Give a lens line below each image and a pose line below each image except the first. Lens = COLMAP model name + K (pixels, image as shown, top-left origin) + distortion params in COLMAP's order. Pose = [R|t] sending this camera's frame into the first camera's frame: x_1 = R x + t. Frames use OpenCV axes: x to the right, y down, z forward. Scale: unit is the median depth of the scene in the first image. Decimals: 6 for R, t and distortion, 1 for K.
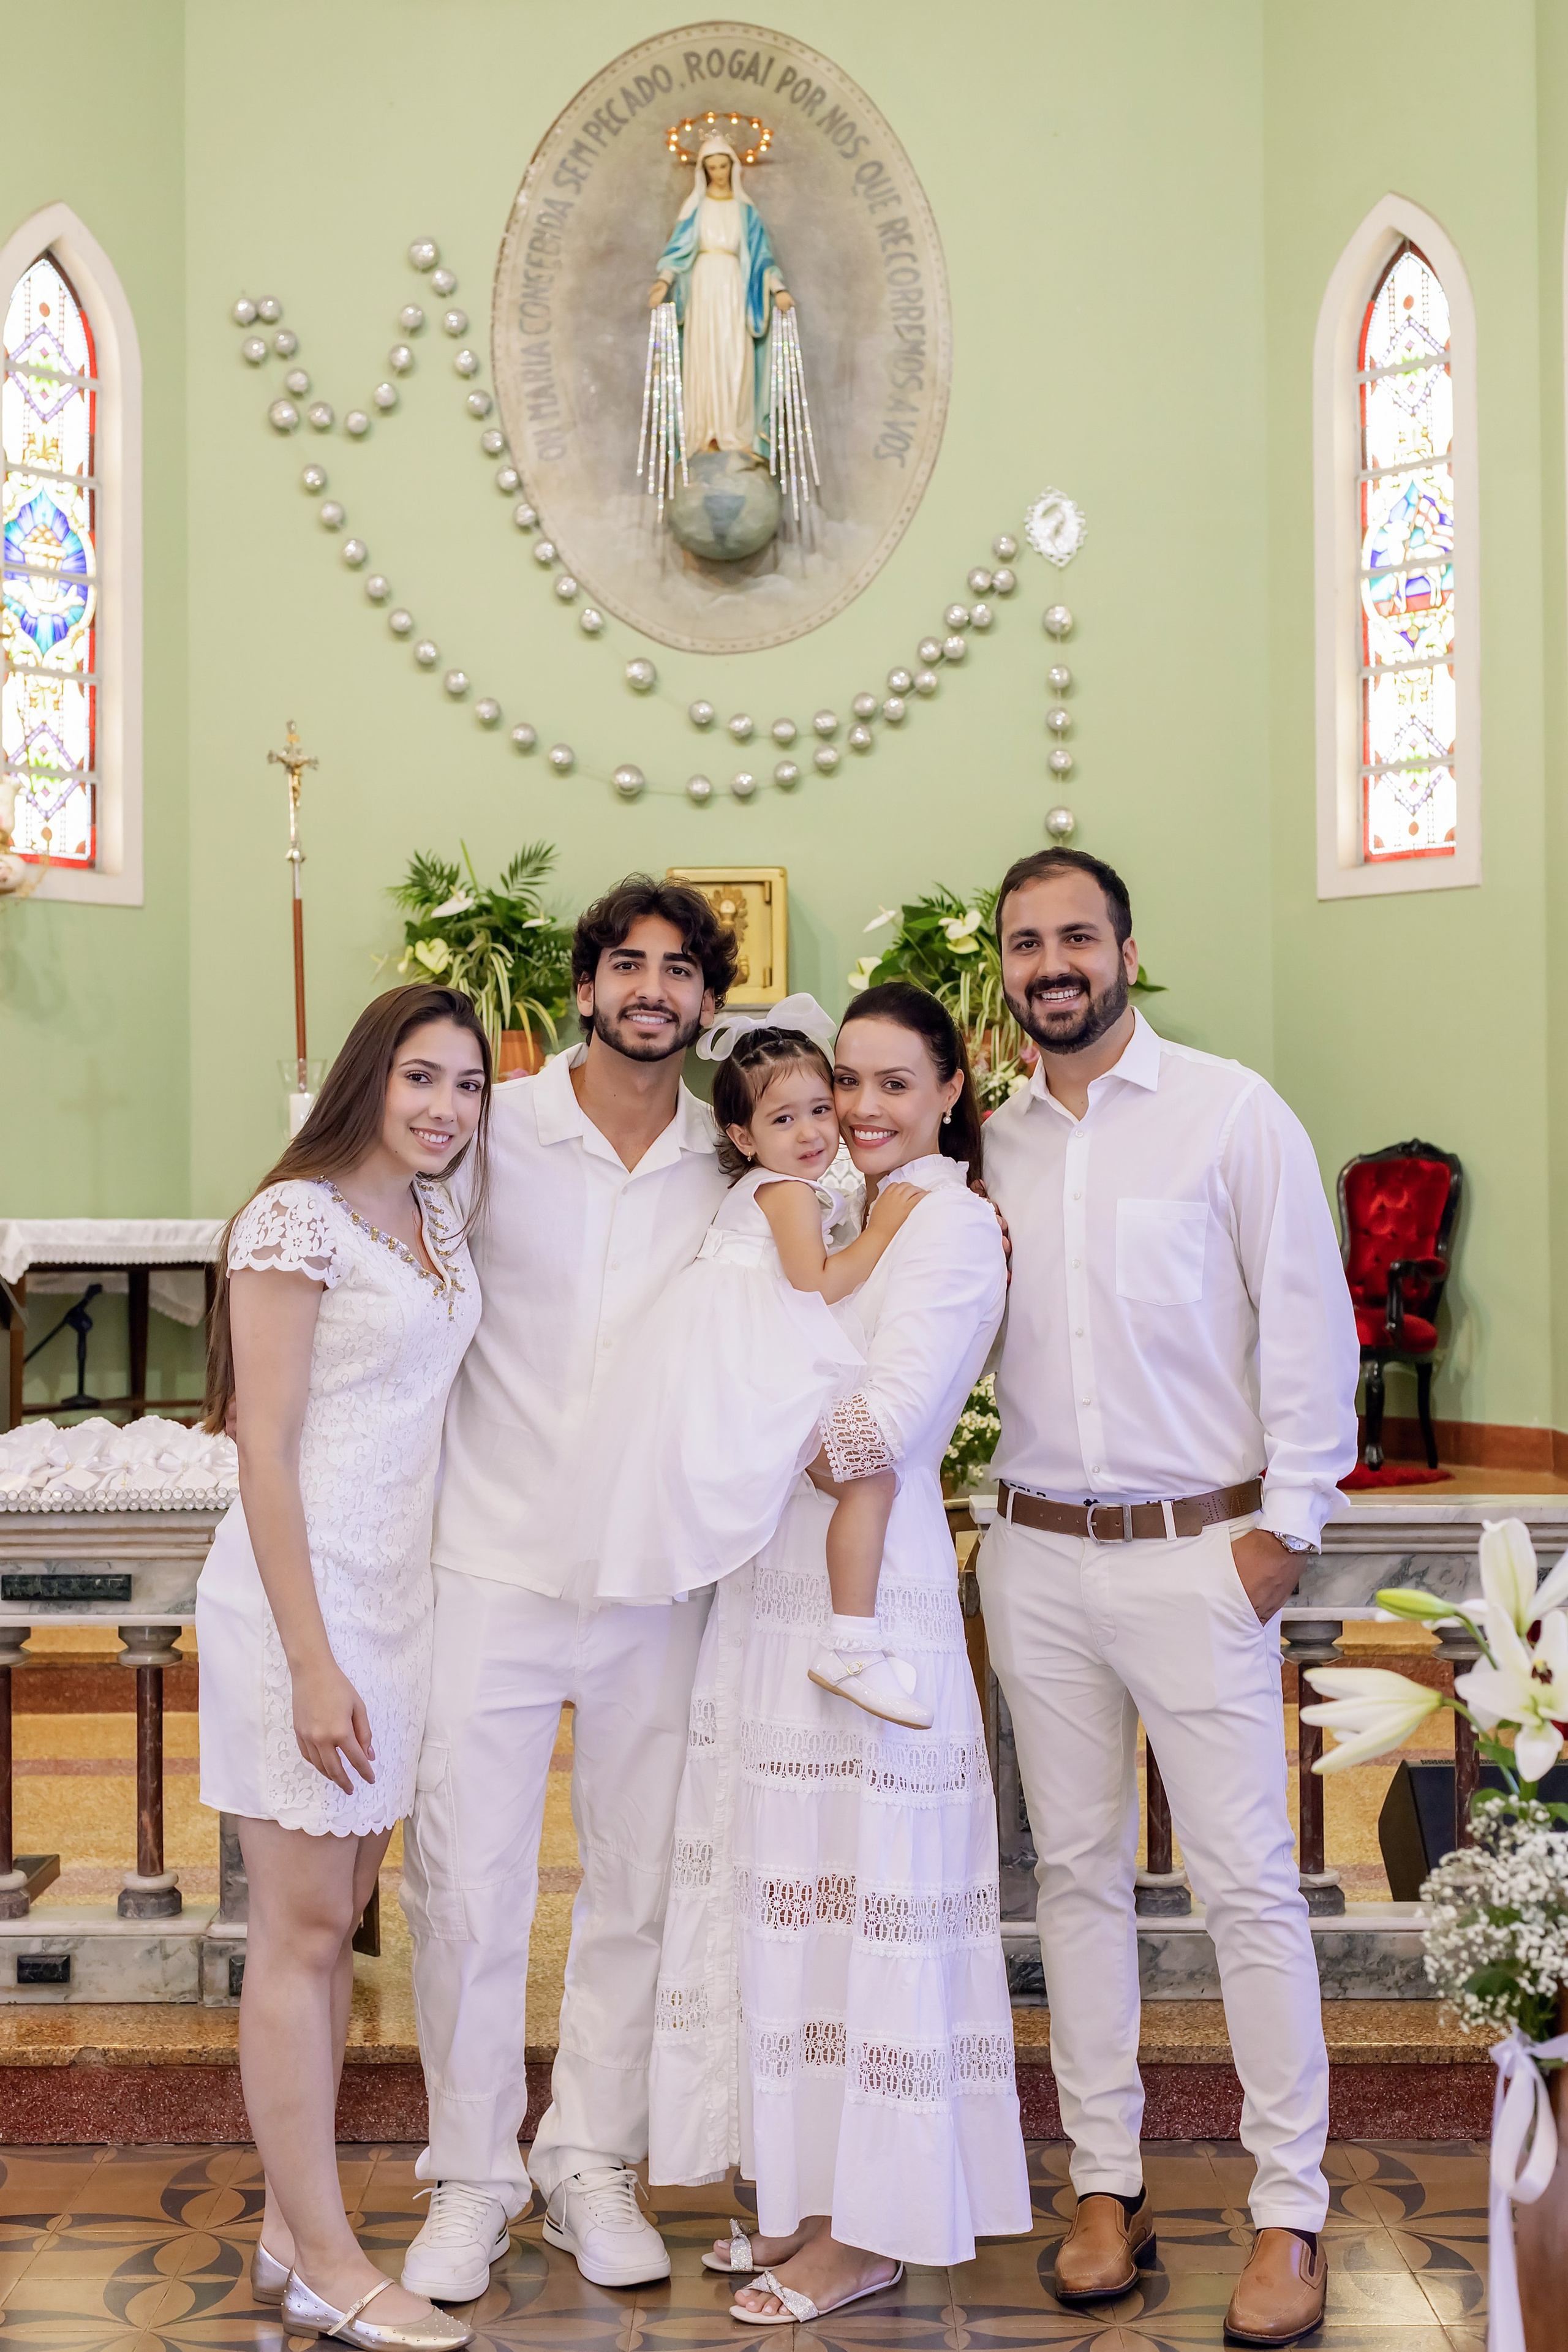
lens RADIAL K [[3462.4, 0, 773.4], [0, 3462.4, 1104.8], [0, 0, 1]] dist [0.000108, -0.025378]
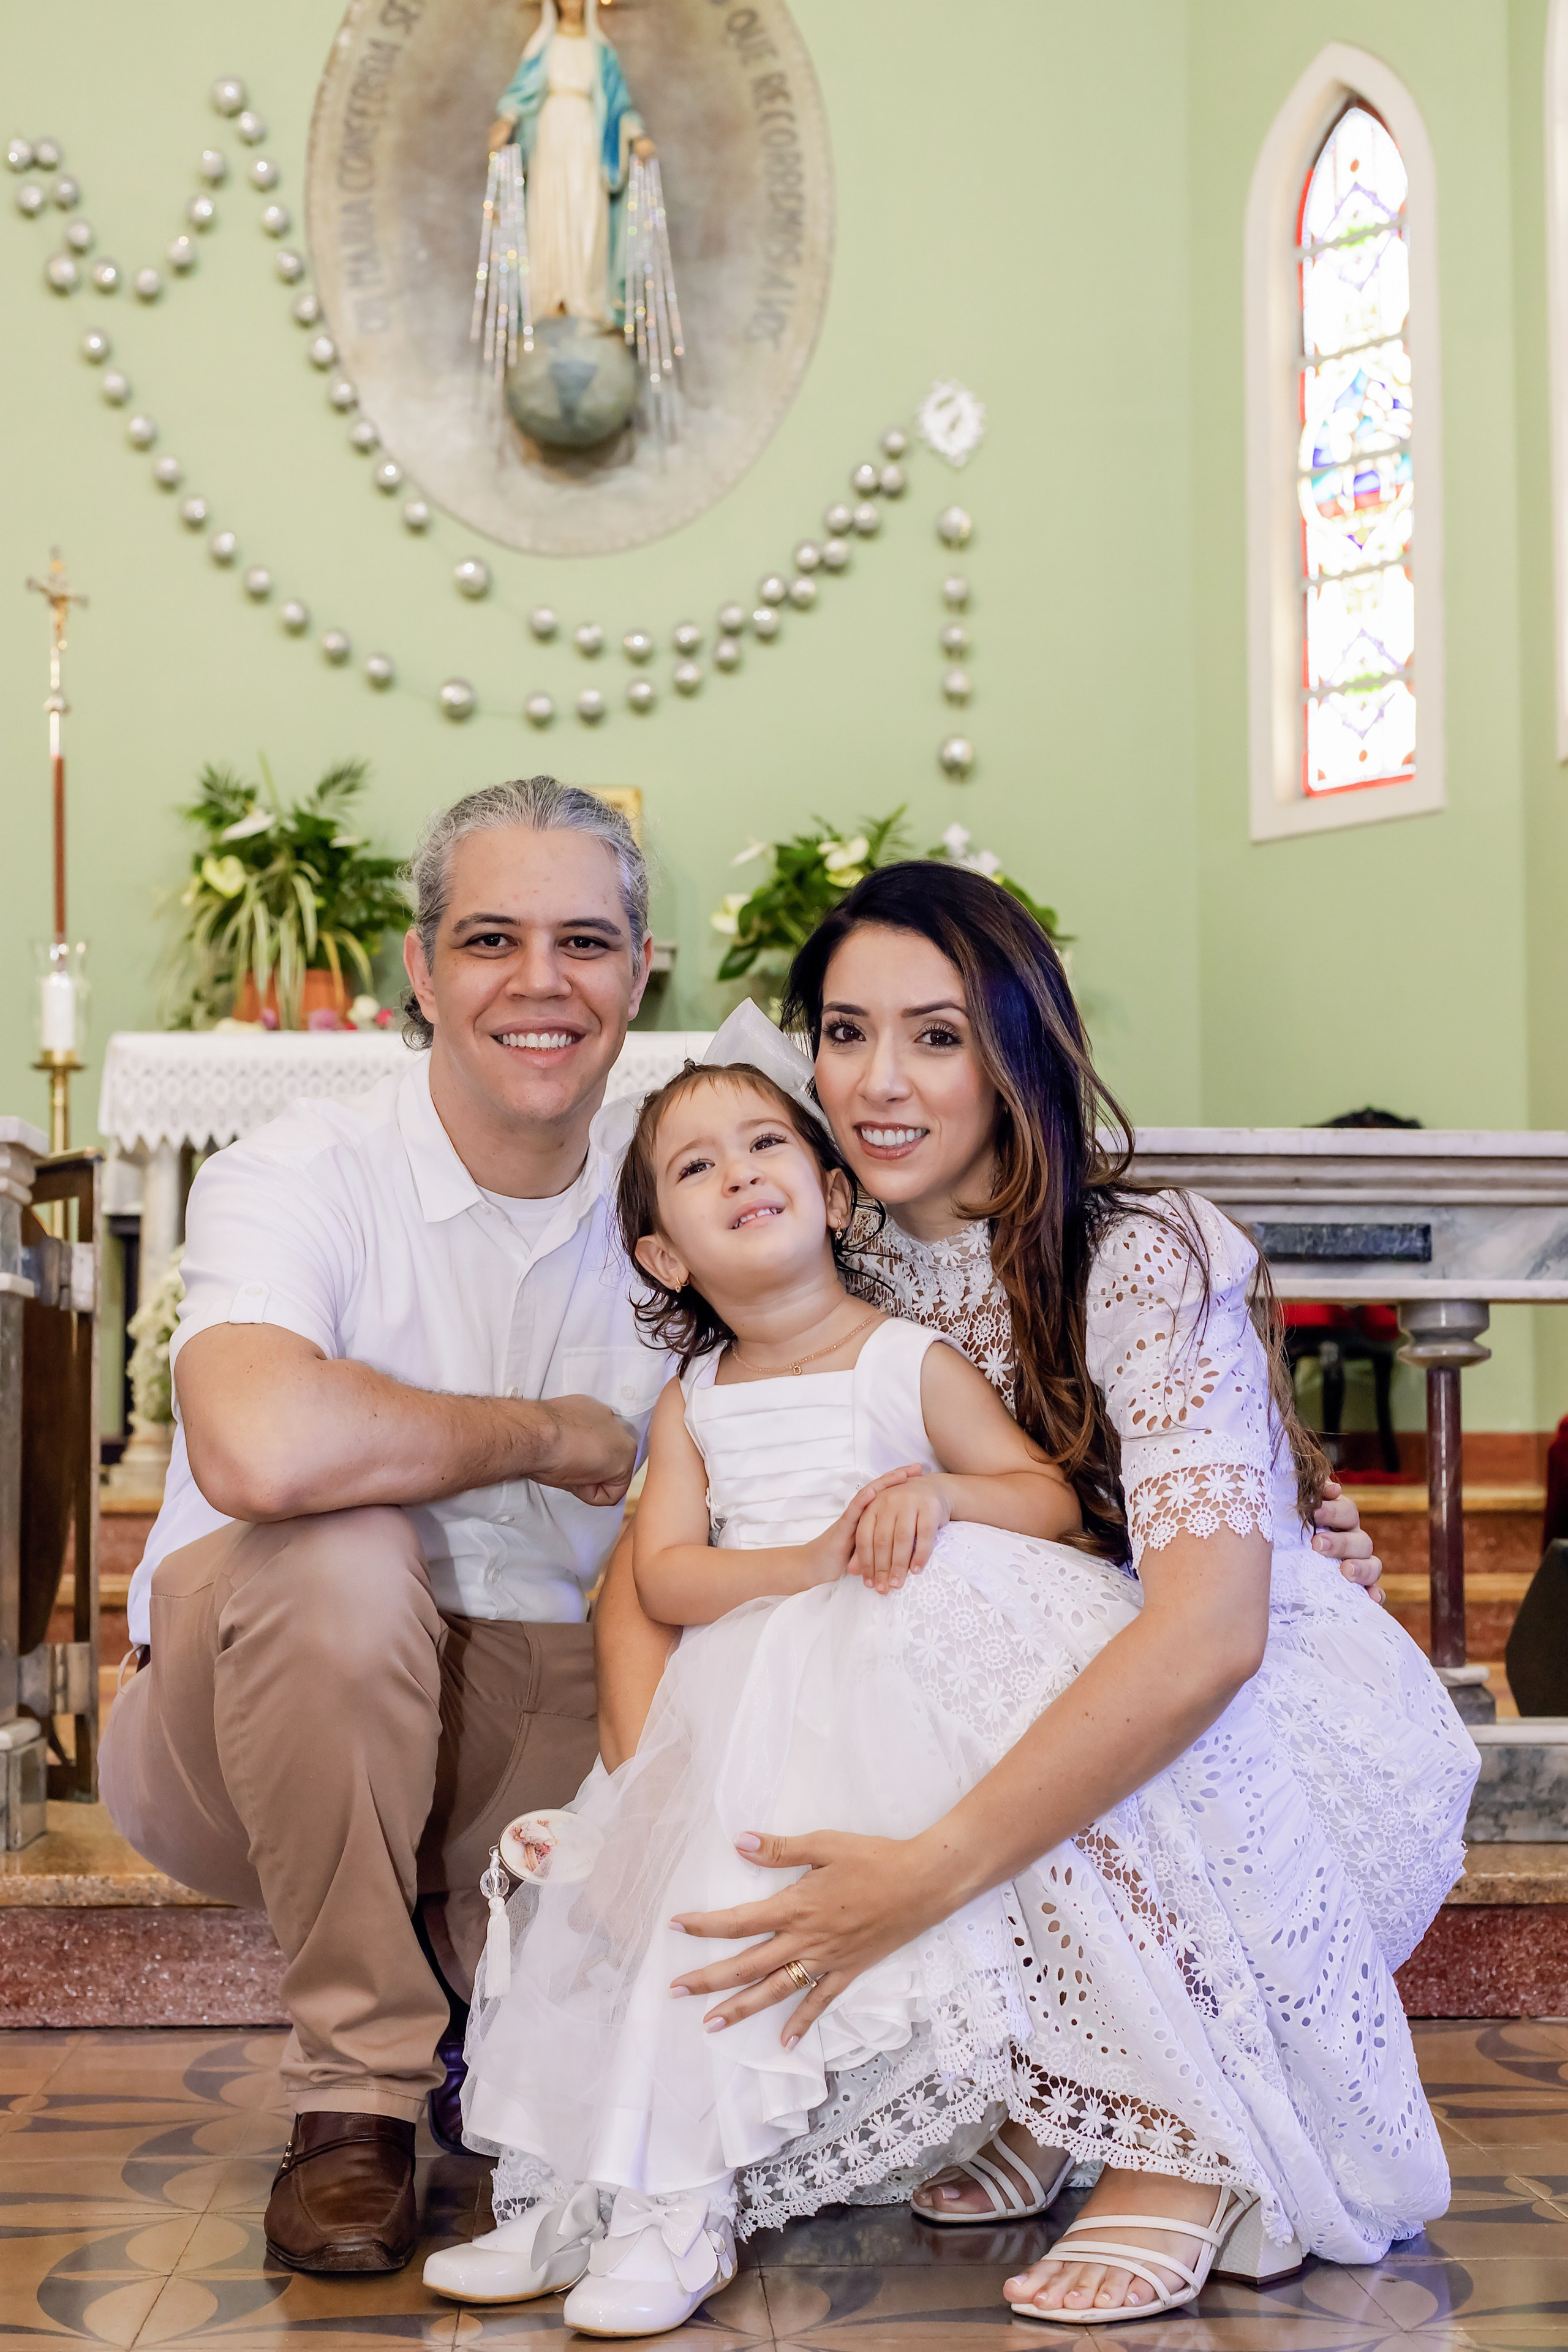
lens RADIAL K [[3500.7, 0, 783.8], [0, 3500.7, 1134.7], [0, 0, 1]] dist [-0.004489, 0.010402]
pose [[0.998357, 0.011002, 0.056238, -0.008582], [-0.007154, 0.997648, -0.068168, 0.074468], [-0.056856, 0.067654, 0.996088, 0.135782]]
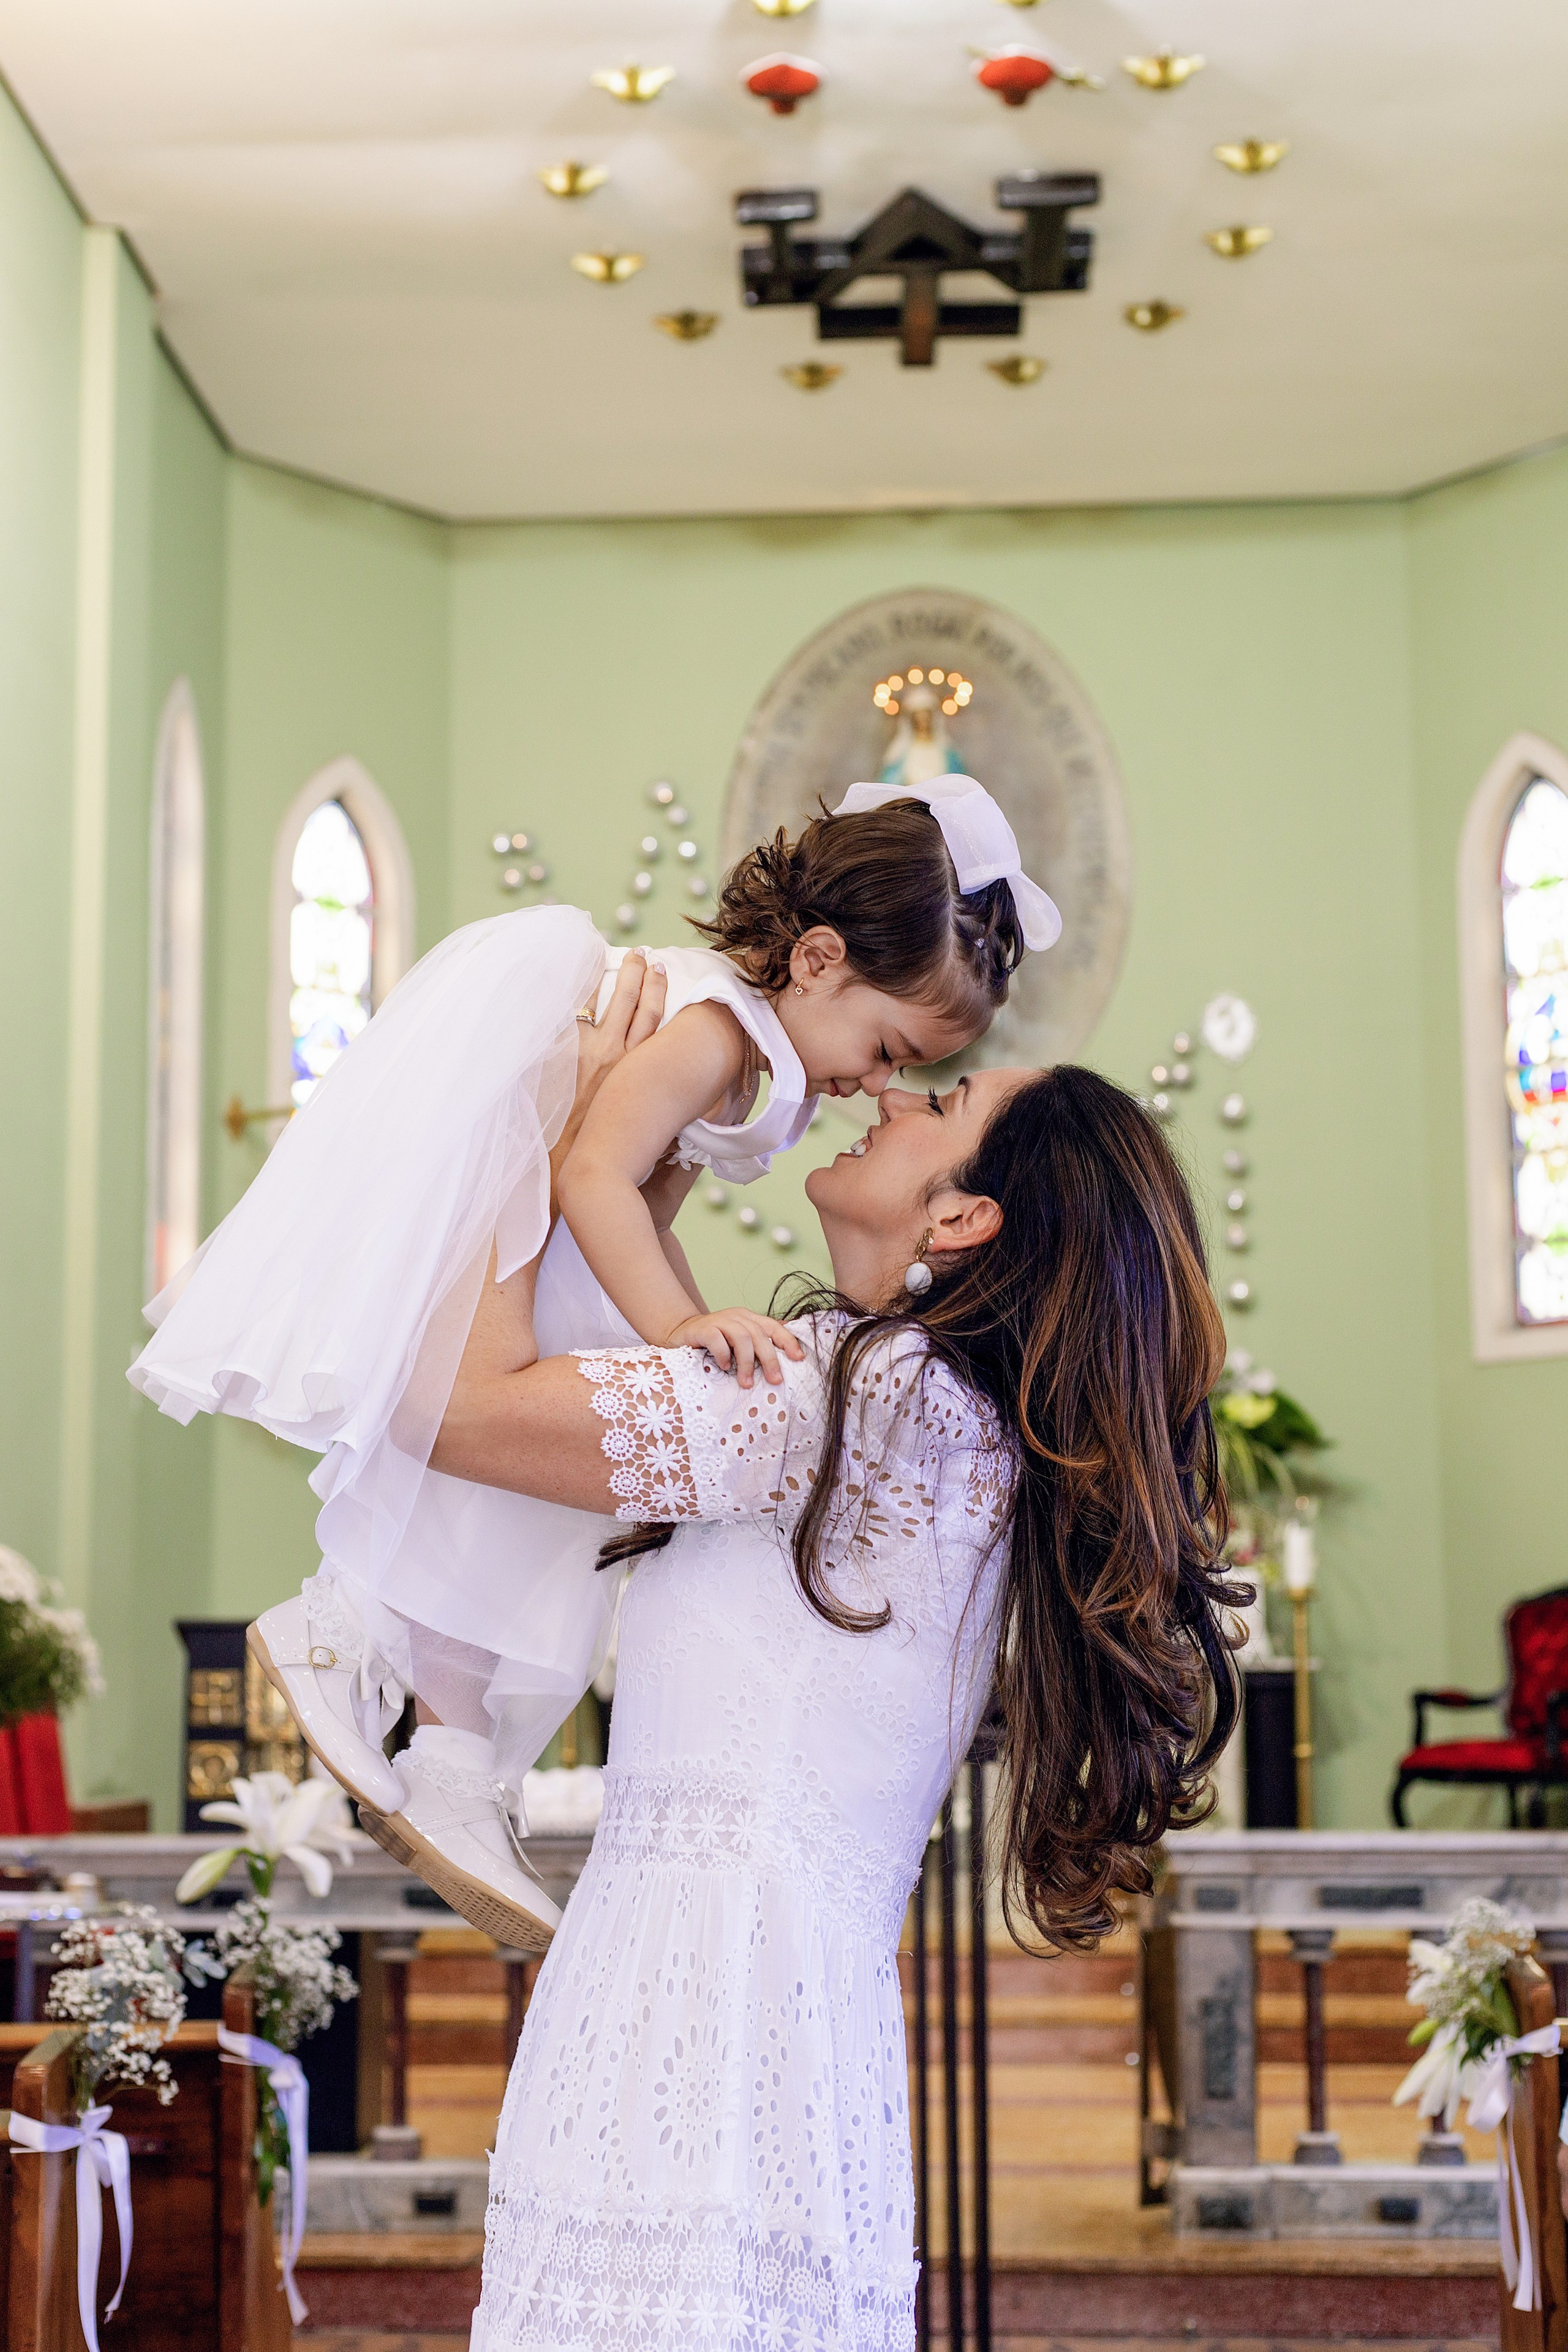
lens RADIAL K [[3665.3, 0, 731.9], [0, 3665.3, 1102.6], [0, 0, 1]] dist [-0.014074, 0.062384]
pose [[0.998210, -0.009014, -0.059124, -0.008348], [0.001113, 0.991206, -0.132326, 0.012286], [0.059797, 0.132024, 0.989441, -0.169614]]
